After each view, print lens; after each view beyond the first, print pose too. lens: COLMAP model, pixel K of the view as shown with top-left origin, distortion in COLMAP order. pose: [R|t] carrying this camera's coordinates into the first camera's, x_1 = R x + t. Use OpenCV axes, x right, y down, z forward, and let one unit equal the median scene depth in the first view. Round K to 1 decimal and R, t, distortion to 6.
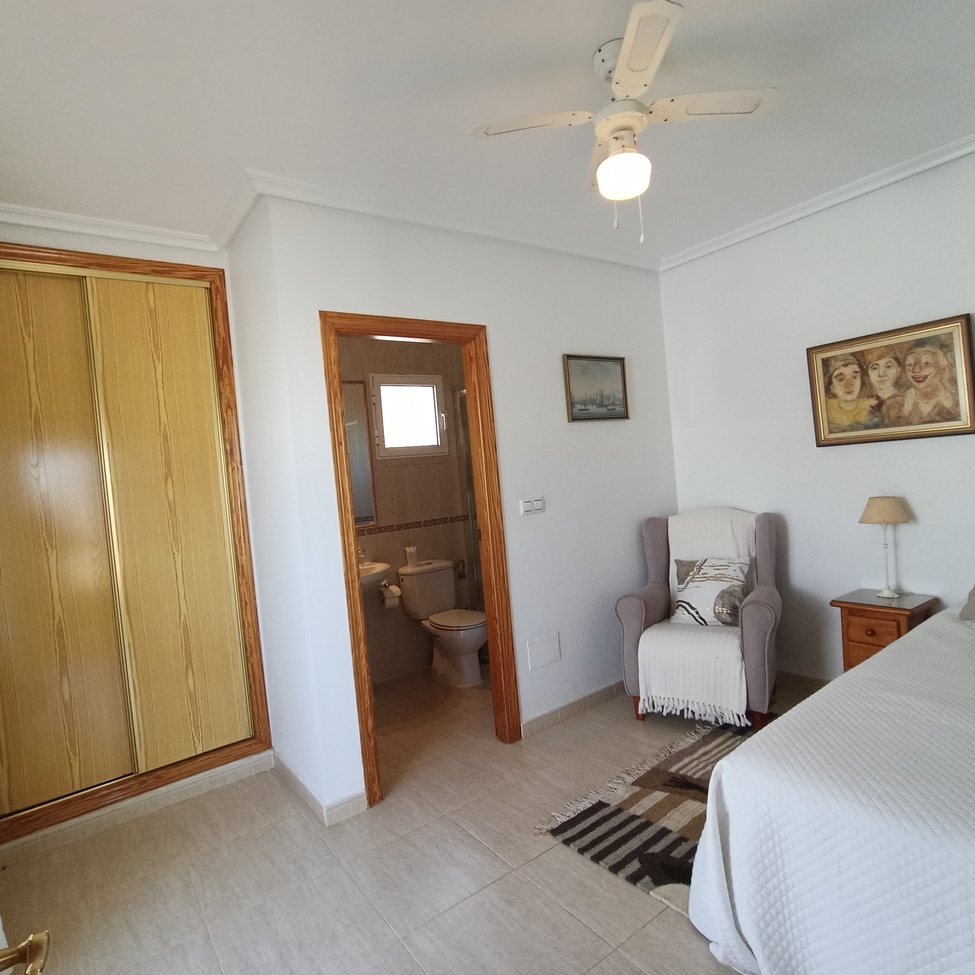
lens RADIAL K [[593.1, 0, 488.7], [0, 593.1, 486.1], [0, 0, 1]] dist [-0.018123, 0.004911]
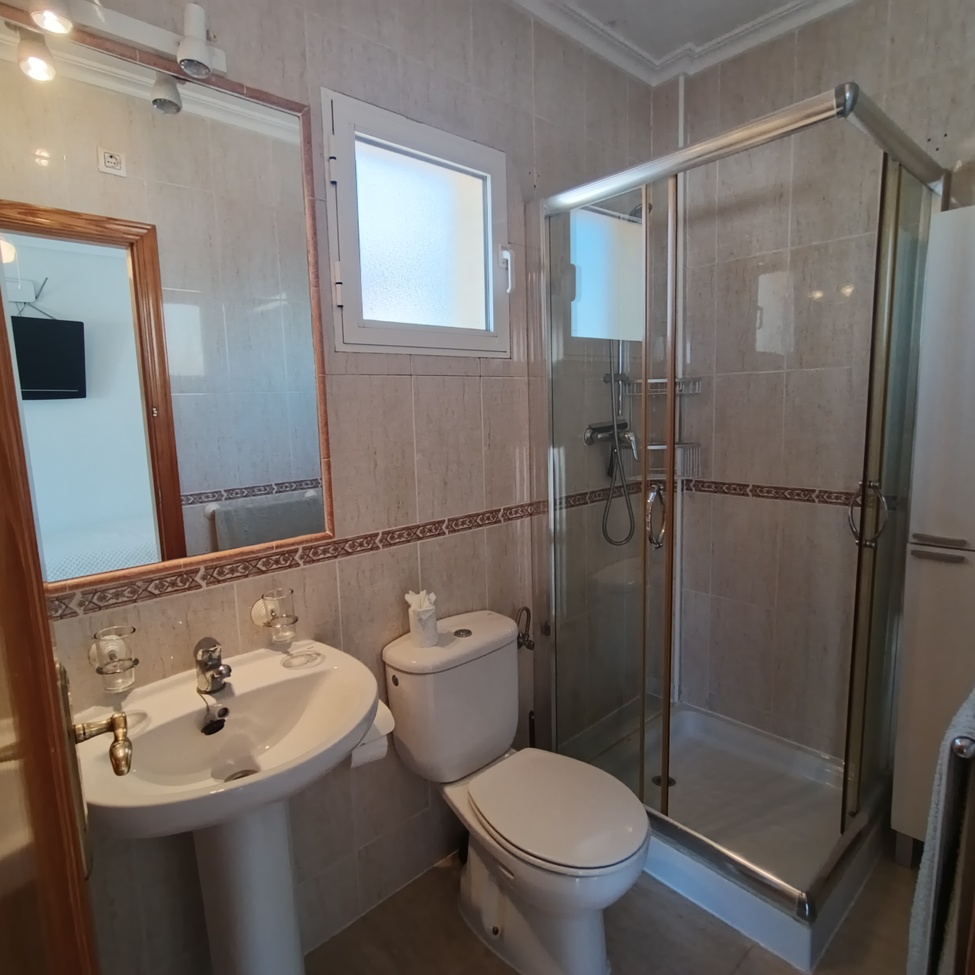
lens RADIAL K [[593.1, 0, 488.2], [0, 593.1, 488.4], [0, 0, 1]] dist [-0.018123, 0.004911]
pose [[0.993244, 0.047297, 0.105966, -0.131205], [-0.059110, 0.992031, 0.111269, -0.008286], [-0.099859, -0.116781, 0.988125, 0.627976]]
